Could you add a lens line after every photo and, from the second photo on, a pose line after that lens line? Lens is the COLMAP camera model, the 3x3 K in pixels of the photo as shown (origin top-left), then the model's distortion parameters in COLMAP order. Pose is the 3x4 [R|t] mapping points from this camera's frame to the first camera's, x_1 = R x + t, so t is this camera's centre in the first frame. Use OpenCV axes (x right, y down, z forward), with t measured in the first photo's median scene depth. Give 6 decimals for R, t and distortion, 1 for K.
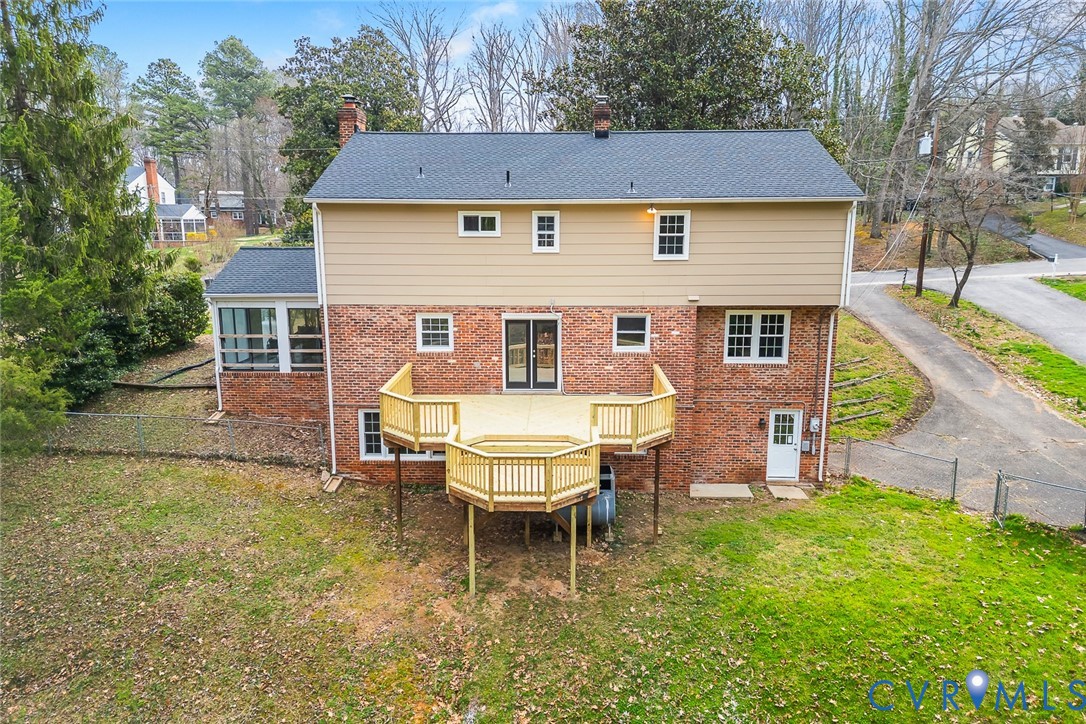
lens RADIAL K [[763.8, 0, 541.8], [0, 763.8, 365.5], [0, 0, 1]] dist [0.042715, -0.029285]
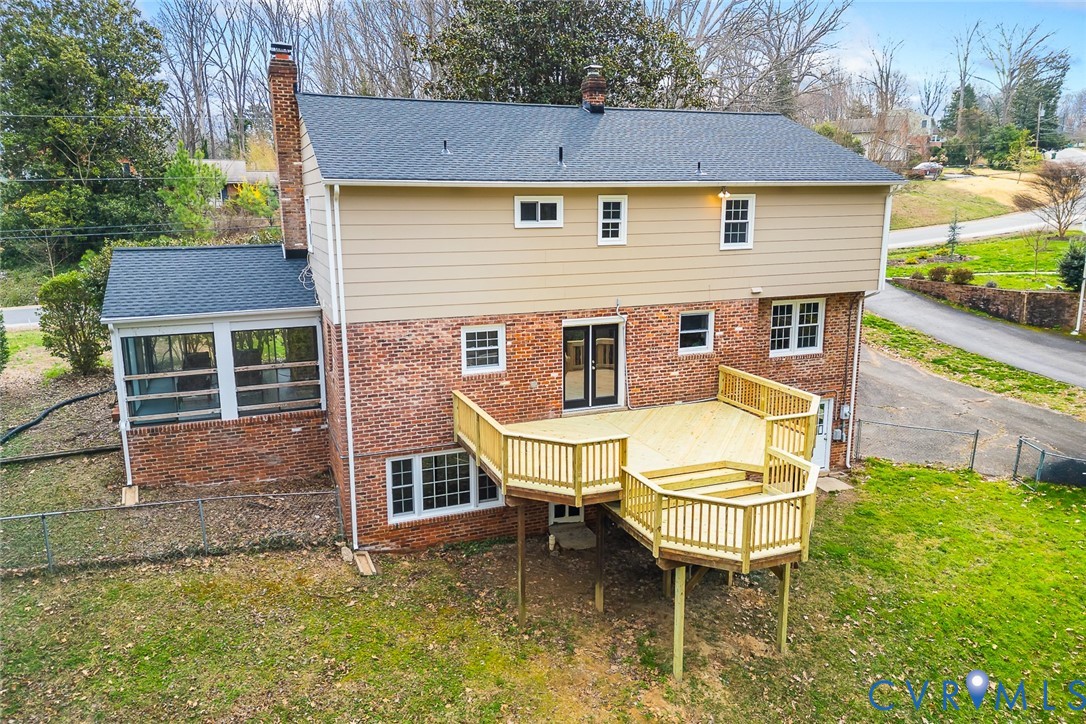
lens RADIAL K [[763.8, 0, 541.9], [0, 763.8, 355.1], [0, 0, 1]] dist [0.042715, -0.029285]
pose [[0.918668, -0.082121, 0.386399, -0.389484], [0.082164, 0.996483, 0.016436, -0.045250], [-0.386390, 0.016649, 0.922185, 0.245430]]
